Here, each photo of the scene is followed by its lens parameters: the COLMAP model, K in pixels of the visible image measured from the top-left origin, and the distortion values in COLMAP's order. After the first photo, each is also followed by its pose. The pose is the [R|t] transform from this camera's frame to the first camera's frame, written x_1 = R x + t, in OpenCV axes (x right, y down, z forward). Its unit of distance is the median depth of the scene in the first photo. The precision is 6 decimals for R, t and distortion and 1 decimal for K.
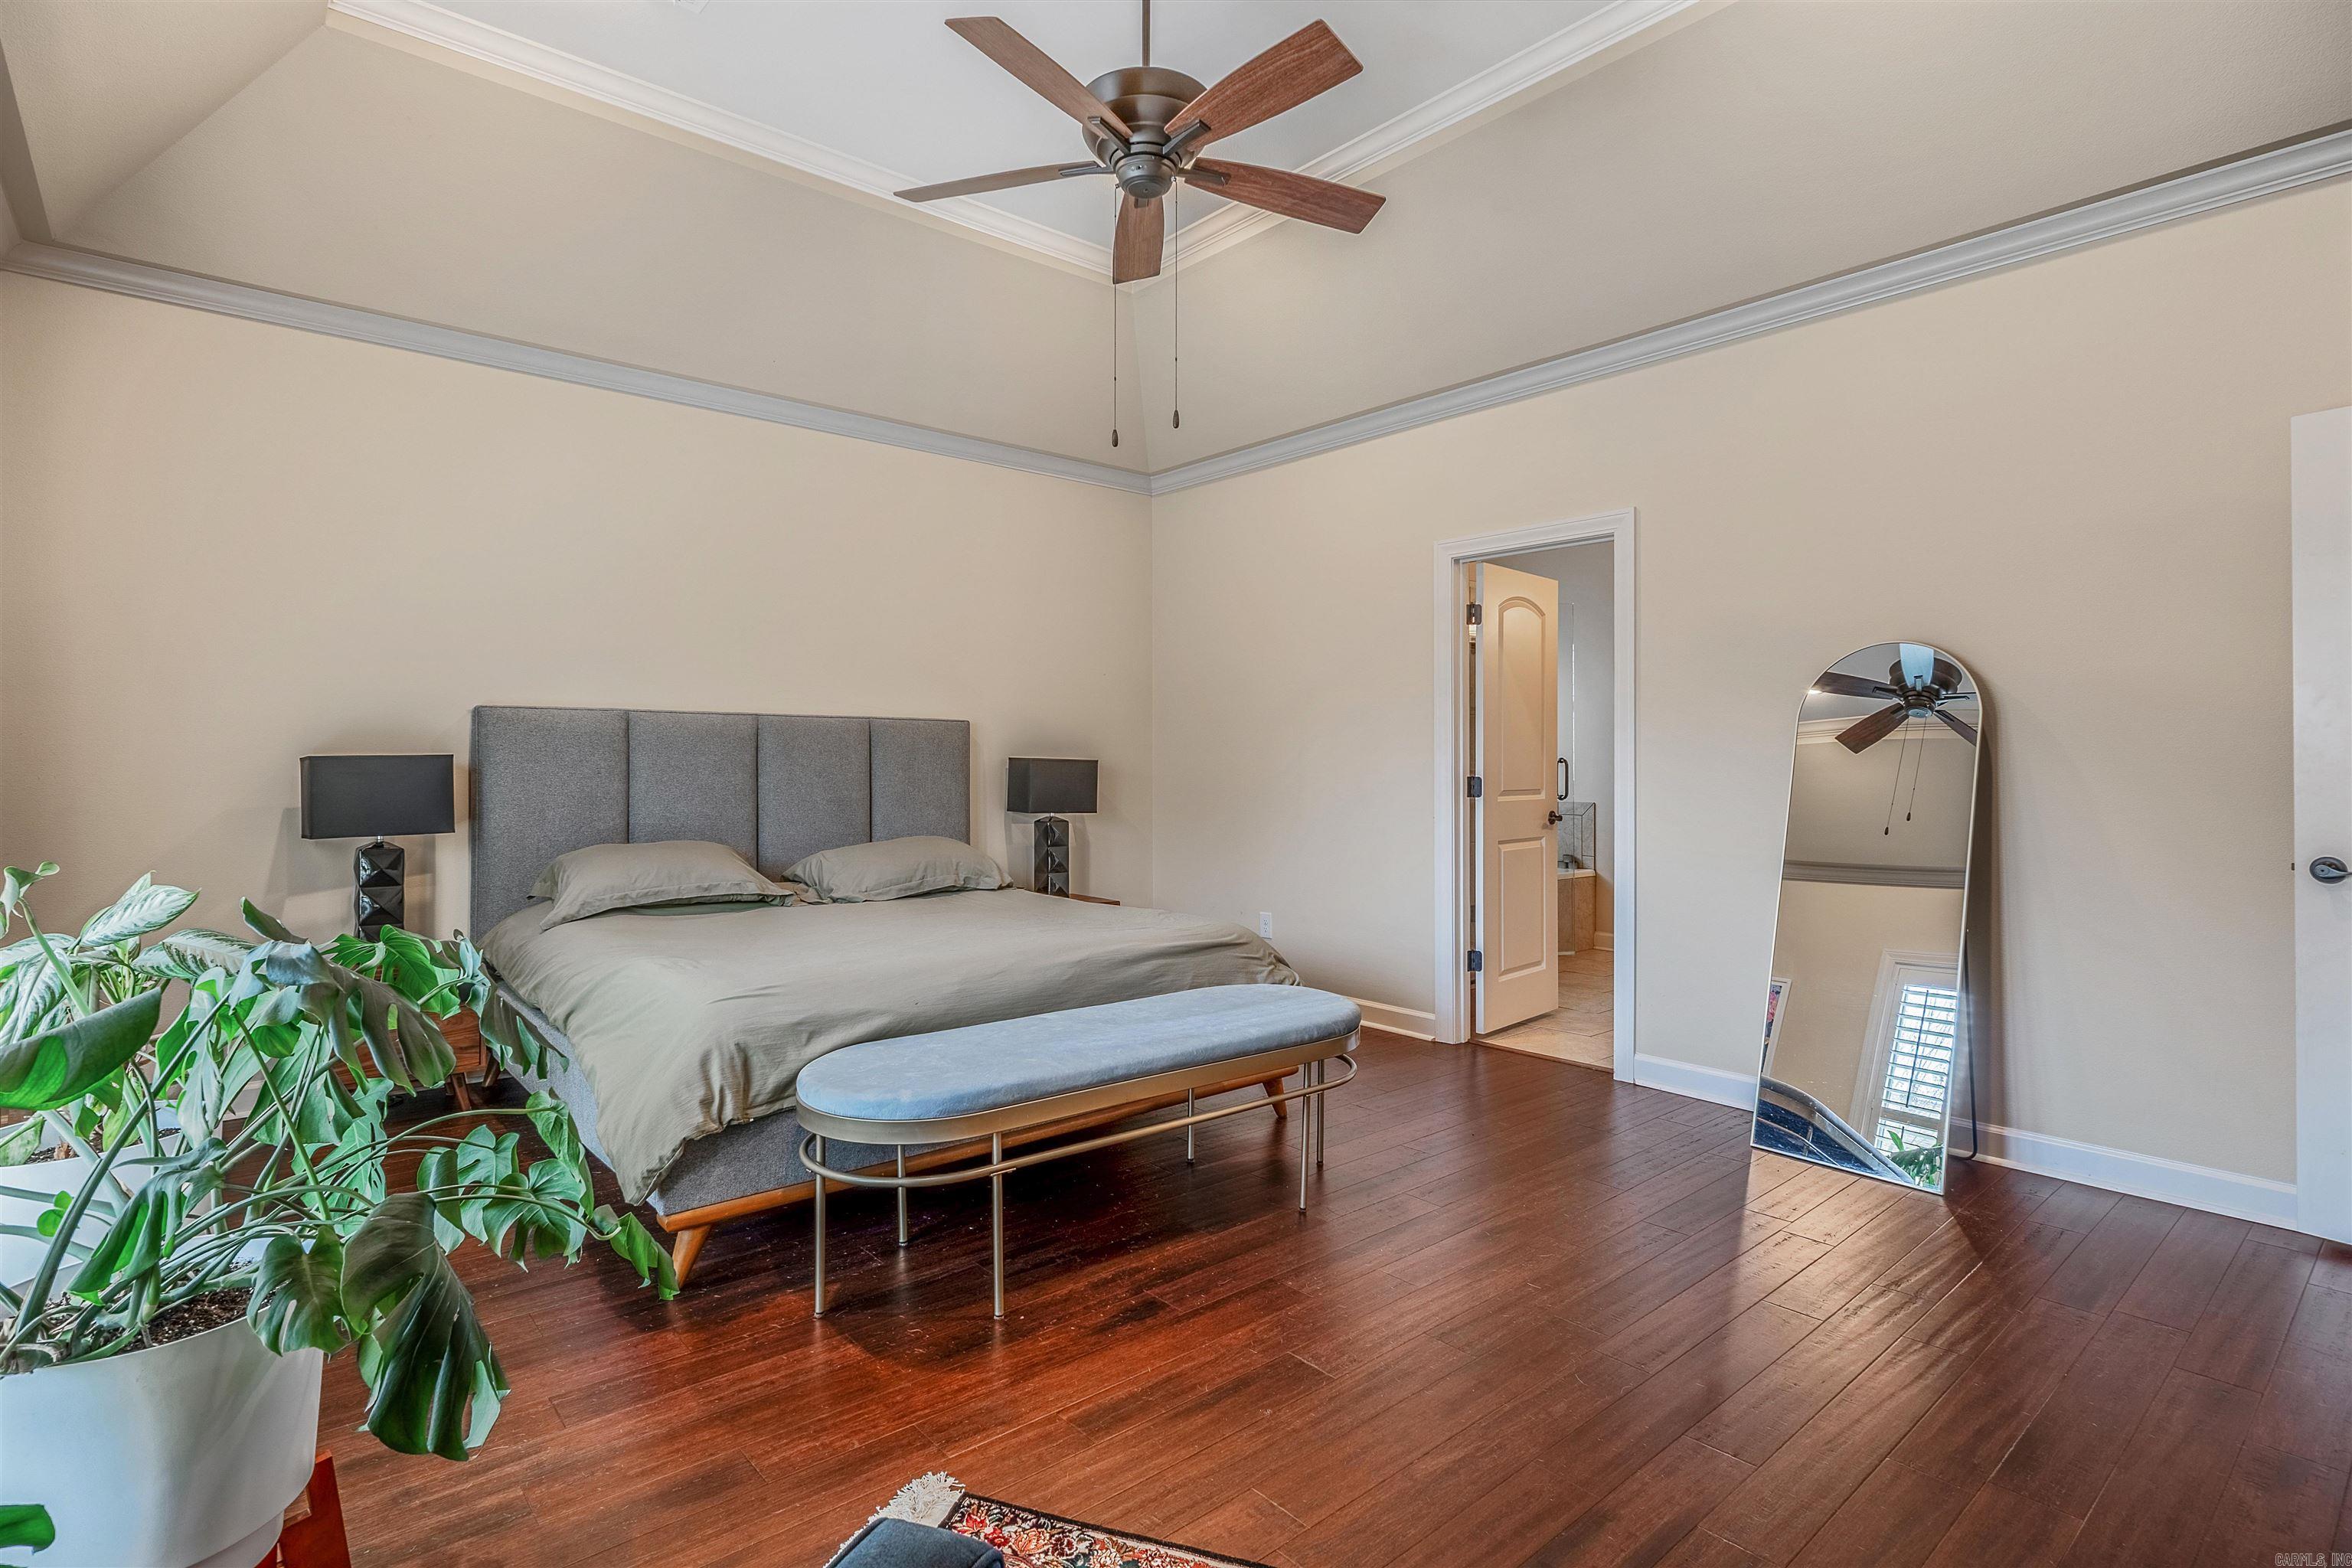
lens RADIAL K [[1139.1, 0, 1181.2], [0, 1139.1, 741.9], [0, 0, 1]] dist [-0.001372, -0.000211]
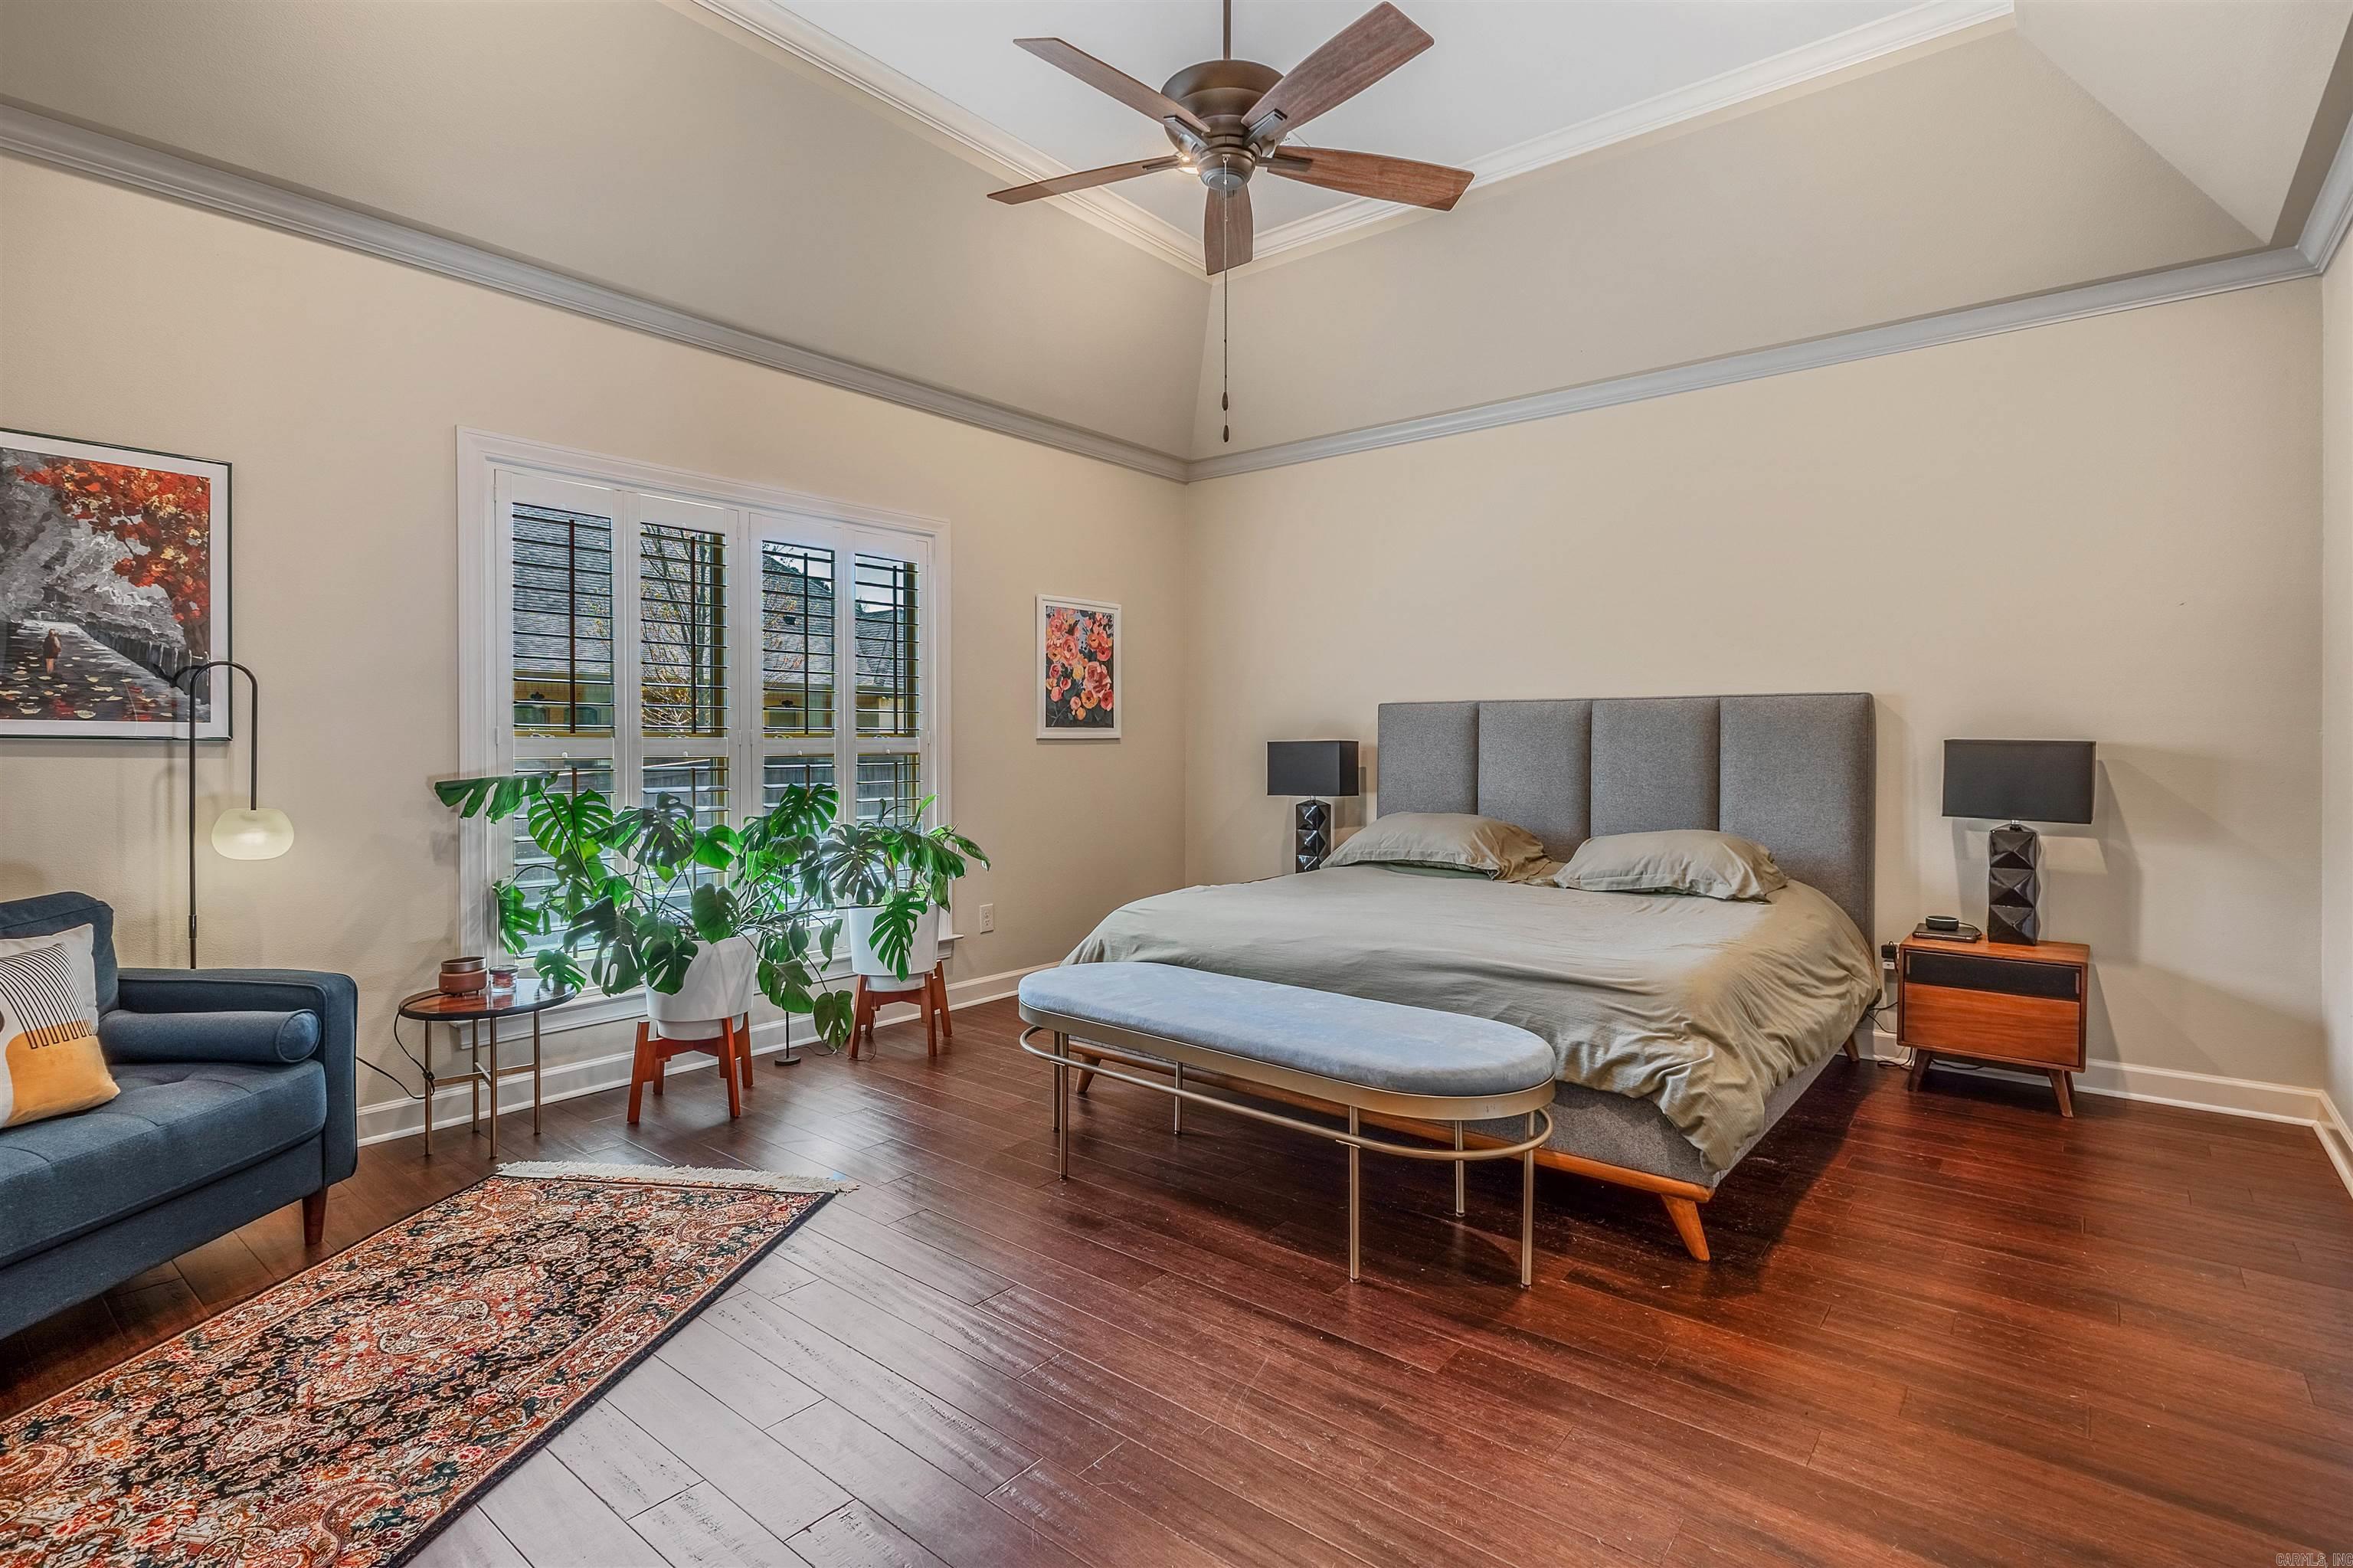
lens RADIAL K [[1139.6, 0, 1181.7], [0, 1139.6, 741.9], [0, 0, 1]] dist [-0.001372, -0.000211]
pose [[0.179921, -0.003127, -0.983676, 0.726113], [0.017098, 0.999854, -0.000051, 0.010731], [0.983532, -0.016809, 0.179948, 0.583364]]
